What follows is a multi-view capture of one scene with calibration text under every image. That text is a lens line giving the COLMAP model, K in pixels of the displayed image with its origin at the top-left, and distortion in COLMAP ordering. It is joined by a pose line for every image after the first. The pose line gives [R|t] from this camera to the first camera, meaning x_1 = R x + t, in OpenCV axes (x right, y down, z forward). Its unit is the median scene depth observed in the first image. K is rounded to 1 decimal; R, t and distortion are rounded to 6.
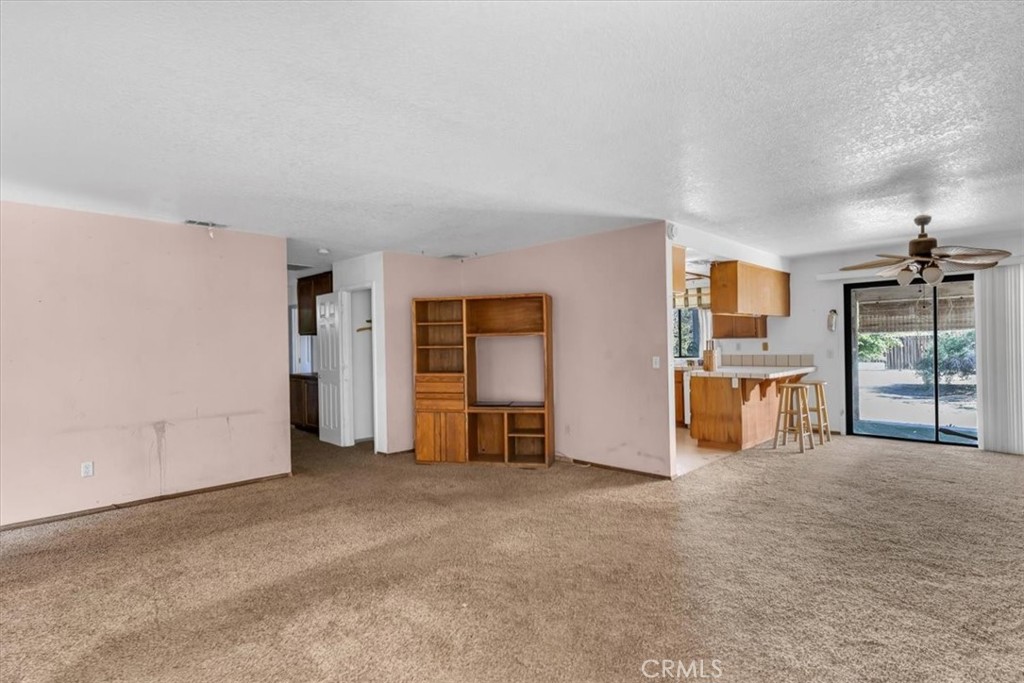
lens RADIAL K [[520.6, 0, 512.0], [0, 520.6, 341.5], [0, 0, 1]] dist [0.000308, 0.000182]
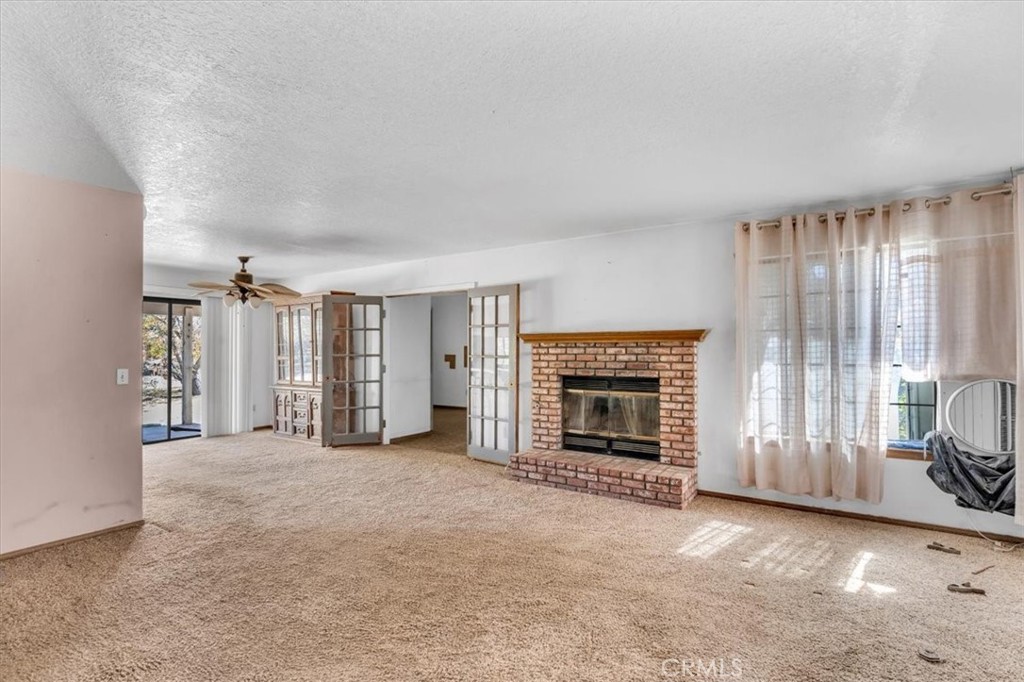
lens RADIAL K [[491.2, 0, 512.0], [0, 491.2, 341.0], [0, 0, 1]] dist [0.000447, 0.000302]
pose [[-0.177754, 0.032489, 0.983538, -0.531923], [0.002191, 0.999465, -0.032619, 0.012714], [-0.984072, -0.003644, -0.177731, 0.568401]]
